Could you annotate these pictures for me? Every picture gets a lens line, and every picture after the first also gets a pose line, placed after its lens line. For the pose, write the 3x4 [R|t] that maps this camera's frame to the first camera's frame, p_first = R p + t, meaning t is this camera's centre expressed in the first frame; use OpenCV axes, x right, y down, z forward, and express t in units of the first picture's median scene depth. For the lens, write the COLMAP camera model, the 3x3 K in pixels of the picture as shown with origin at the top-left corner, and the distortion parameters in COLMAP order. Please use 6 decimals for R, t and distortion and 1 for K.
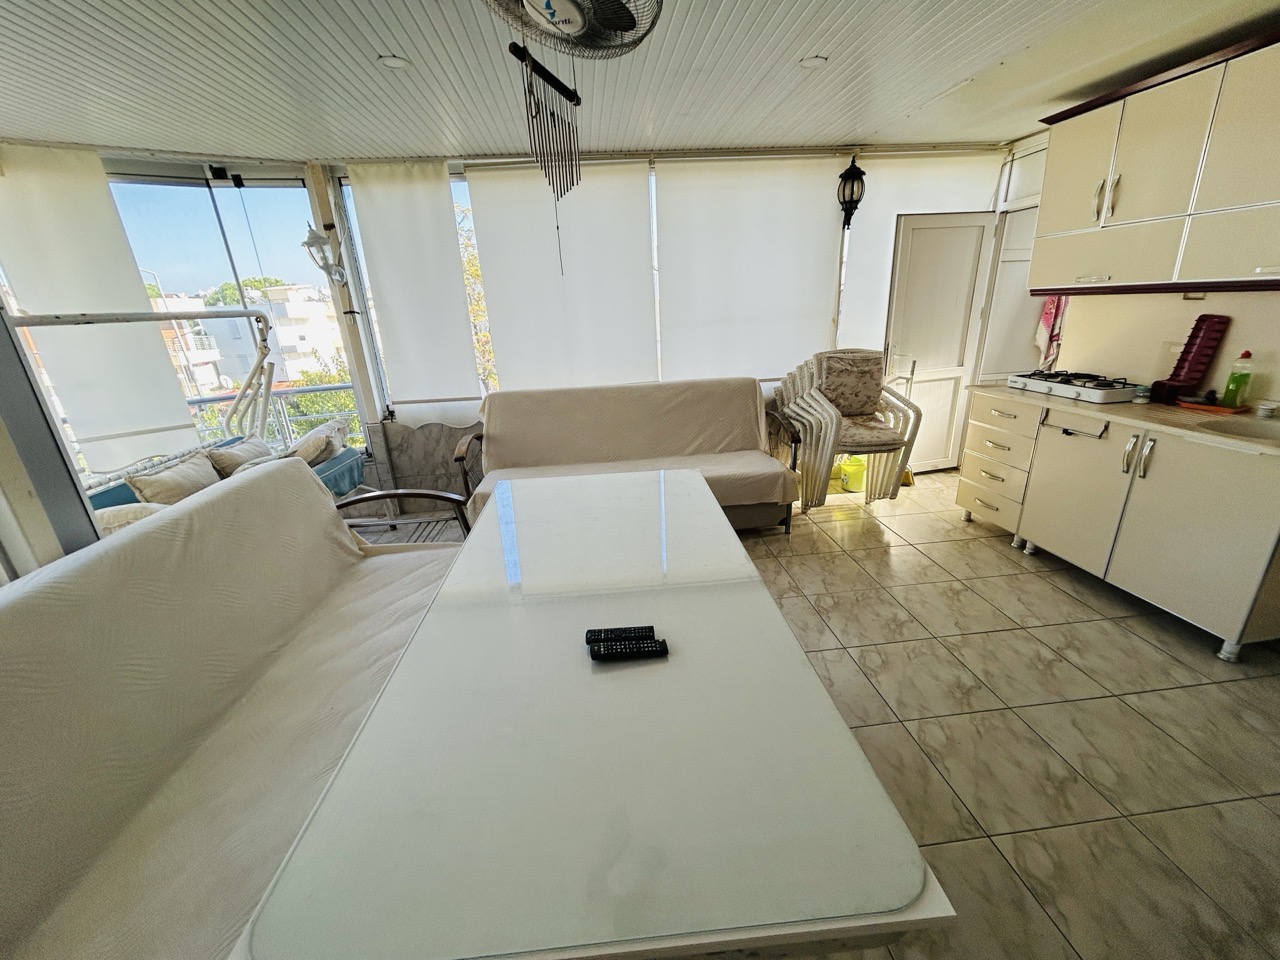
lens RADIAL K [[513.7, 0, 638.5], [0, 513.7, 477.9], [0, 0, 1]] dist [-0.001515, 0.001719]
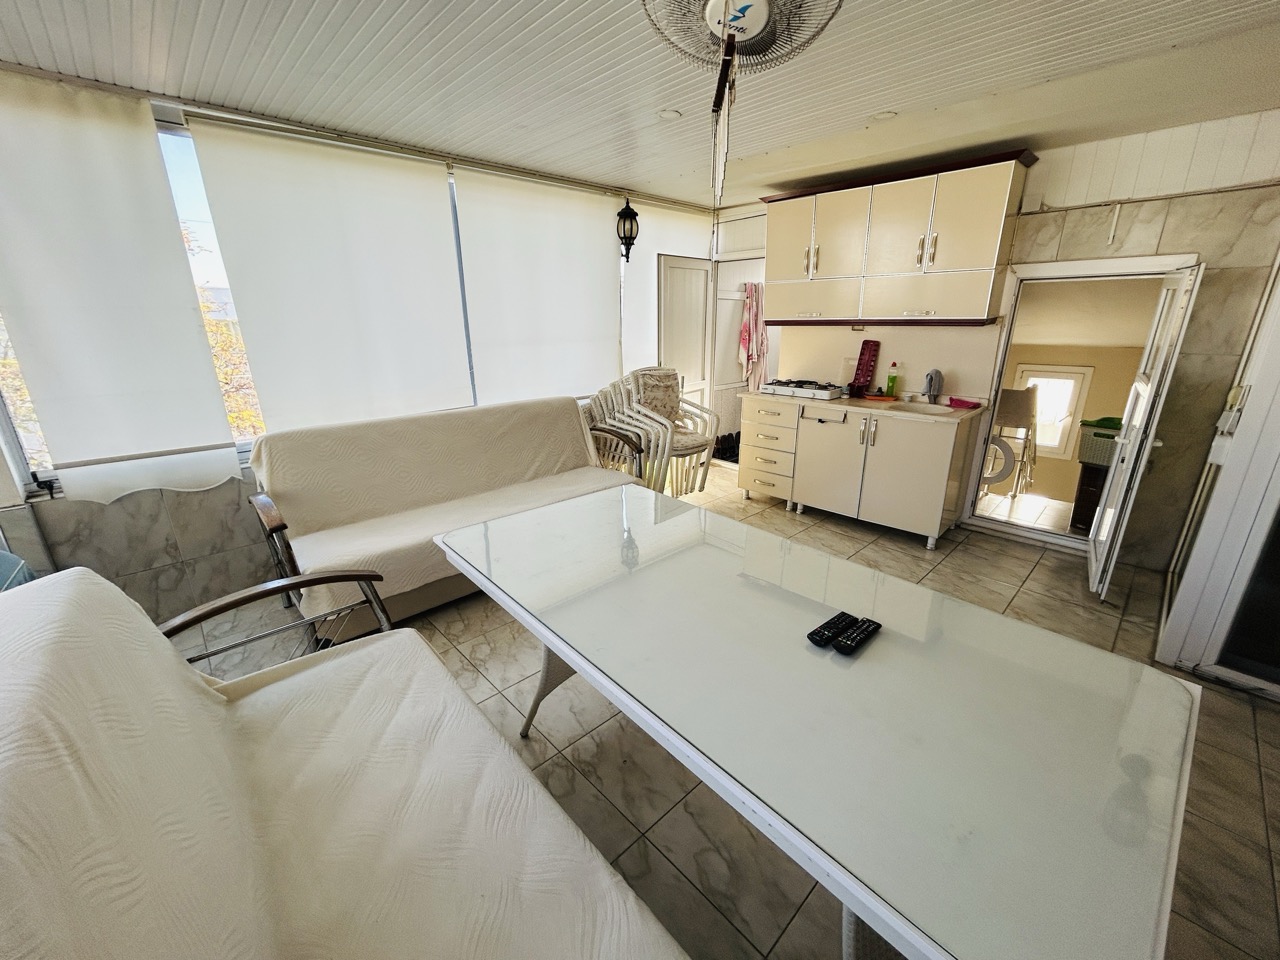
lens RADIAL K [[513.7, 0, 636.3], [0, 513.7, 482.5], [0, 0, 1]] dist [-0.001515, 0.001719]
pose [[0.796926, -0.147665, 0.585750, -0.328153], [0.169673, 0.985344, 0.017557, -0.025715], [-0.579758, 0.085394, 0.810301, 0.125610]]
